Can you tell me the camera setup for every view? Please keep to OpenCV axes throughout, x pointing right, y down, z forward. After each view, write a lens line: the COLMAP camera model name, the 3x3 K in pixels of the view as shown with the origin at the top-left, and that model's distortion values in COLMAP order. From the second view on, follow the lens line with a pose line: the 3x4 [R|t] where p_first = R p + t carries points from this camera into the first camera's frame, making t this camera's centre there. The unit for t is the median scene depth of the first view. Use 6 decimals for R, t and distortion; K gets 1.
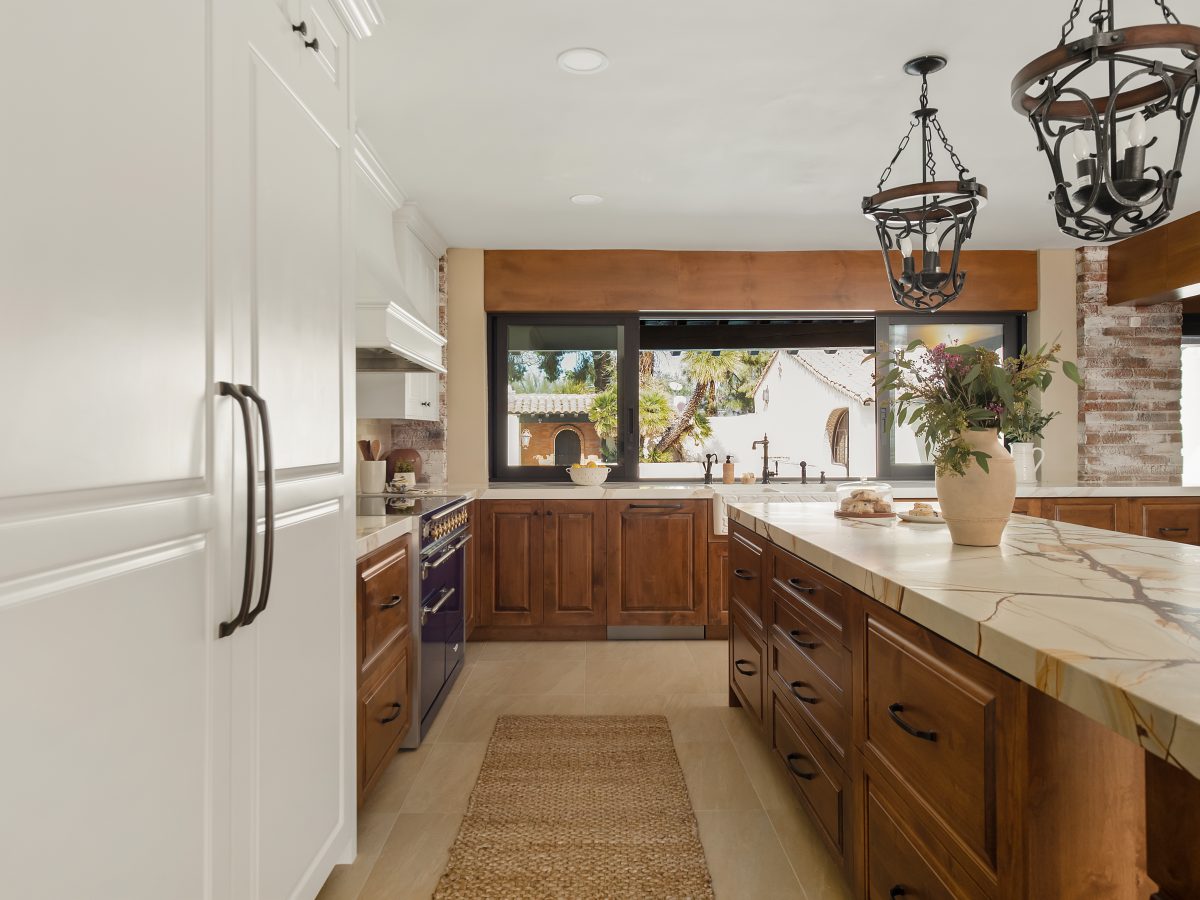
lens RADIAL K [[794.3, 0, 601.6], [0, 794.3, 442.3], [0, 0, 1]] dist [0.000159, 0.003200]
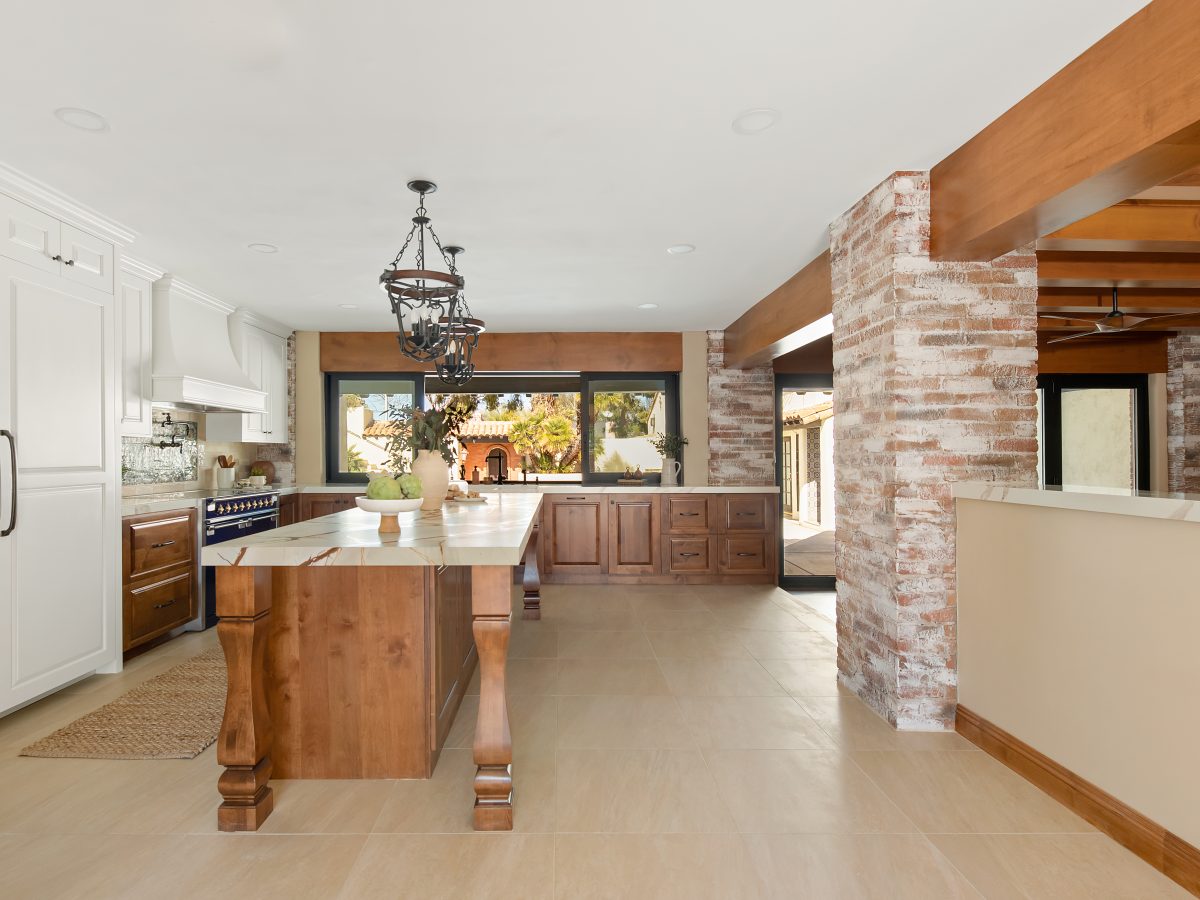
lens RADIAL K [[640.8, 0, 563.8], [0, 640.8, 459.0], [0, 0, 1]] dist [0.004101, -0.003209]
pose [[0.999868, 0.003469, -0.015892, 0.348173], [-0.003444, 0.999993, 0.001574, 0.000420], [0.015898, -0.001519, 0.999872, -0.237208]]
